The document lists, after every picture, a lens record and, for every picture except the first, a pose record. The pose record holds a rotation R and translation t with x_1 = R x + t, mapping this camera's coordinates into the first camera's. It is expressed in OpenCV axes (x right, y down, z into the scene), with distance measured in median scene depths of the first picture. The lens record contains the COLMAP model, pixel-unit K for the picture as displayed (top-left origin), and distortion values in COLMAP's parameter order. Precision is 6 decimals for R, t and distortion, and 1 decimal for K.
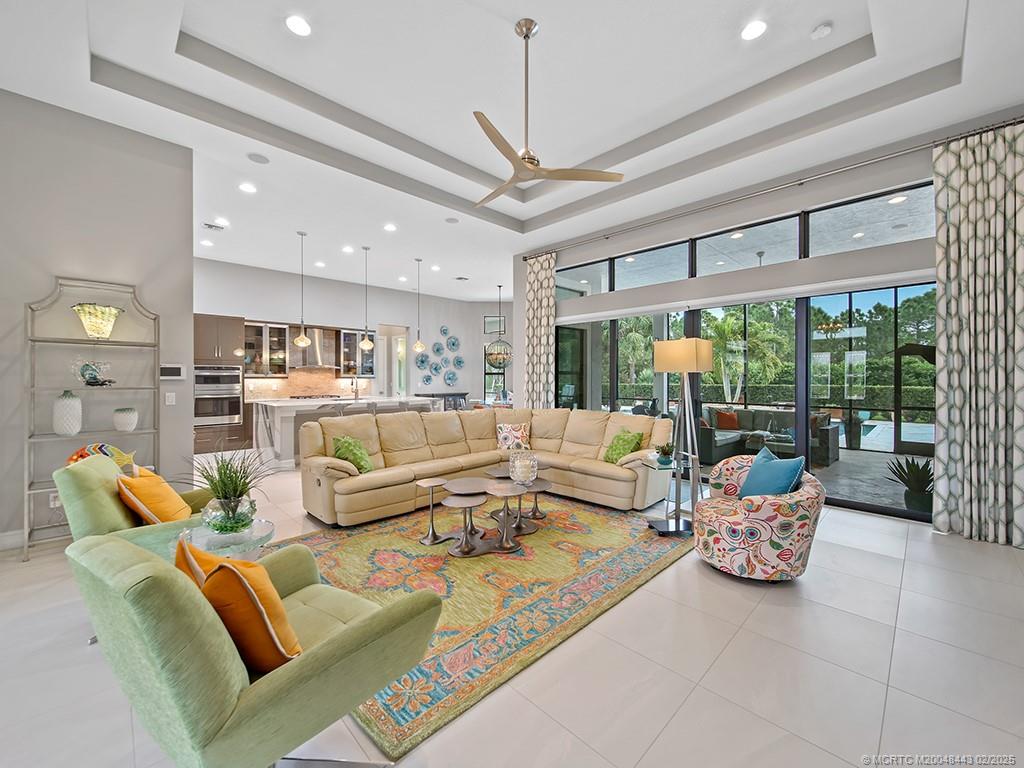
lens RADIAL K [[400.9, 0, 502.4], [0, 400.9, 374.0], [0, 0, 1]] dist [-0.000835, -0.000409]
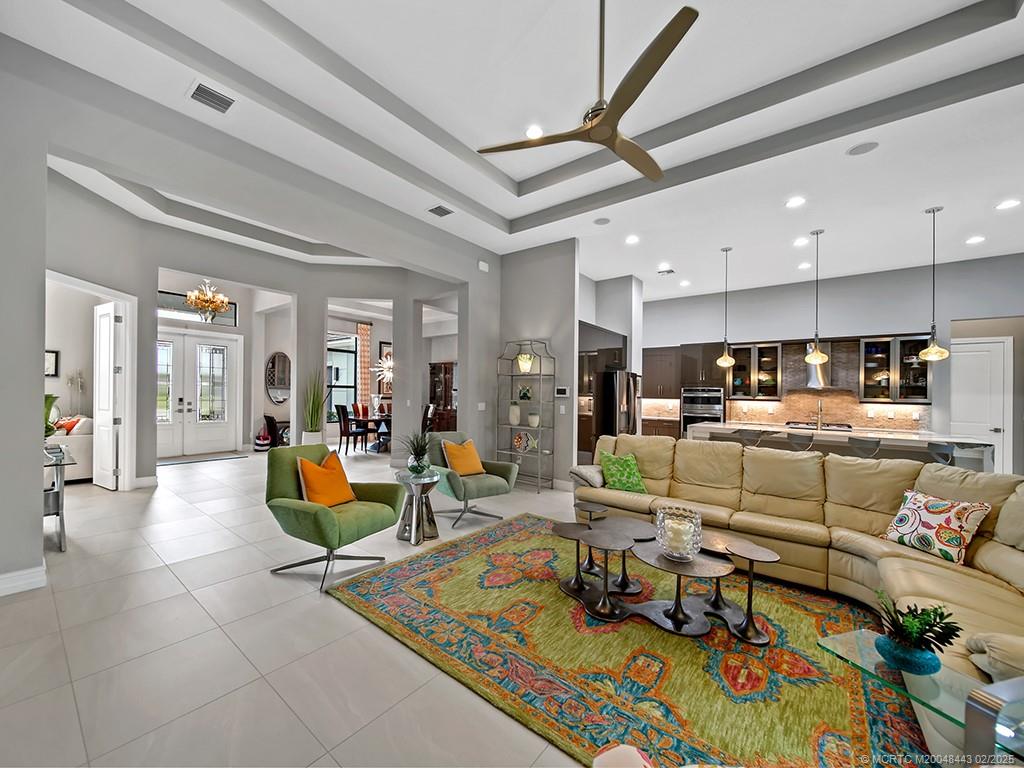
lens RADIAL K [[400.9, 0, 503.7], [0, 400.9, 392.1], [0, 0, 1]] dist [-0.000835, -0.000409]
pose [[0.129490, -0.003023, -0.991576, 0.643223], [-0.013003, 0.999904, -0.004746, 0.005655], [0.991495, 0.013508, 0.129438, 0.584886]]
